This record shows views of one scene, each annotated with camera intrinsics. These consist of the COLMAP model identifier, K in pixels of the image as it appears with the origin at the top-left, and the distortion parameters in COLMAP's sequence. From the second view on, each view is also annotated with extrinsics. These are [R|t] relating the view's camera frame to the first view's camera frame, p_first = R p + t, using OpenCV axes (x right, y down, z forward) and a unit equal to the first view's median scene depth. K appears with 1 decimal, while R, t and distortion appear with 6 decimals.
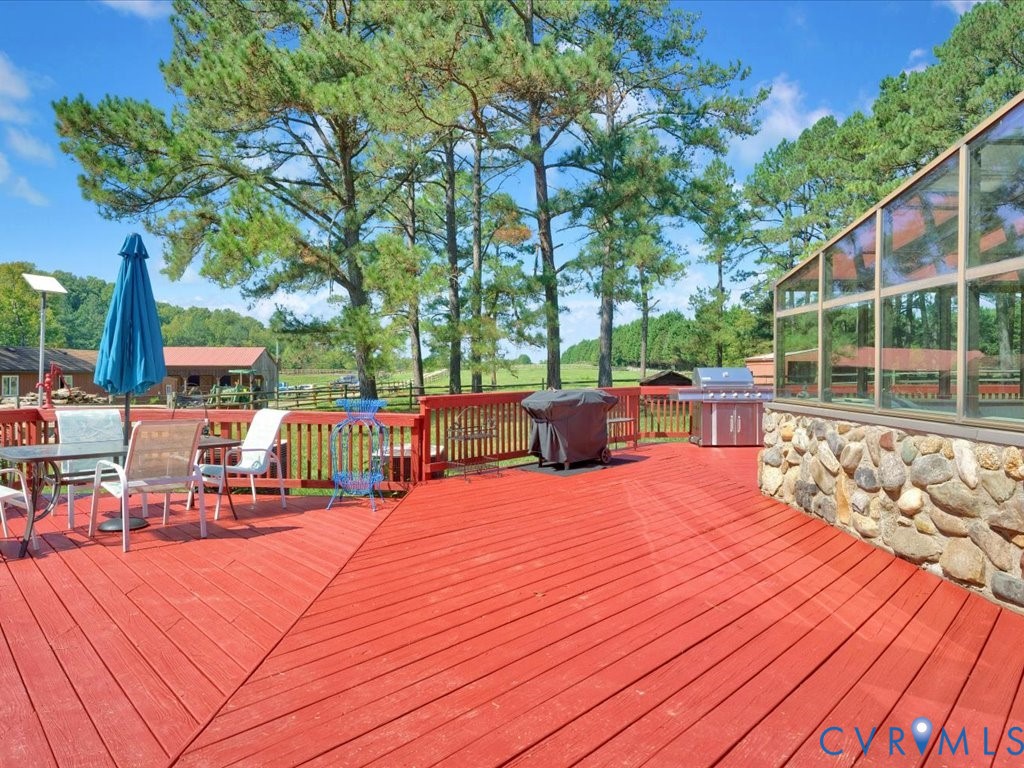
lens RADIAL K [[611.5, 0, 511.8], [0, 611.5, 382.7], [0, 0, 1]] dist [-0.005643, -0.001077]
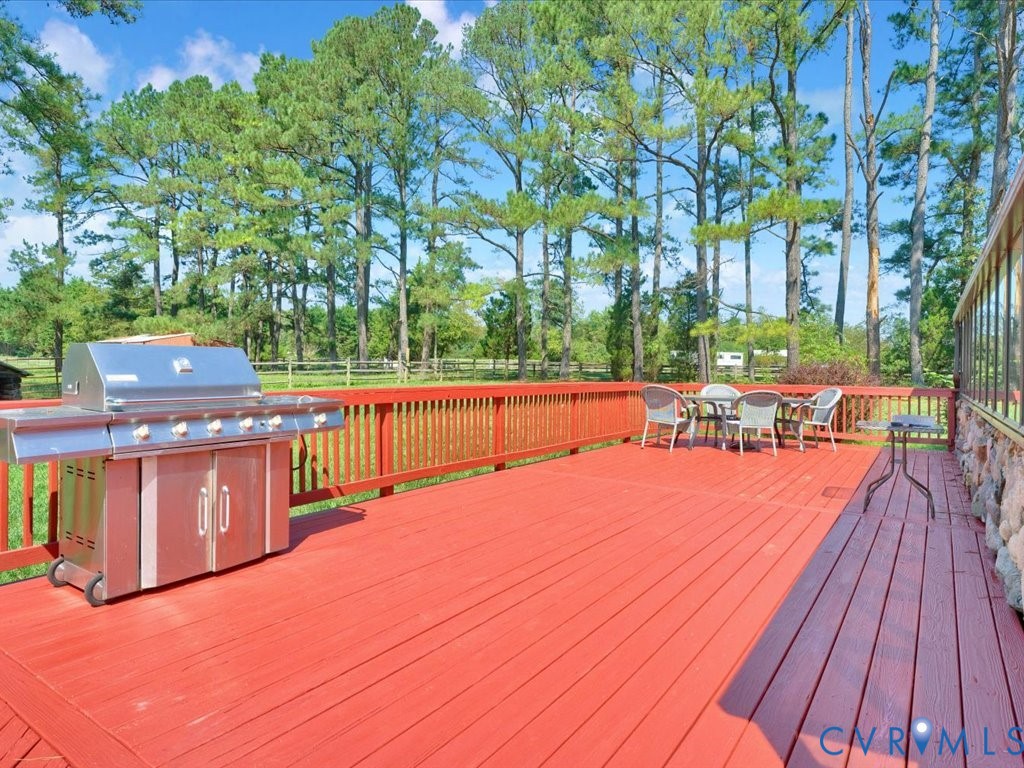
lens RADIAL K [[611.5, 0, 502.4], [0, 611.5, 369.4], [0, 0, 1]] dist [-0.005643, -0.001077]
pose [[0.568343, 0.004773, 0.822778, 0.030409], [-0.003103, 0.999988, -0.003657, -0.001881], [-0.822786, -0.000475, 0.568351, 0.116551]]
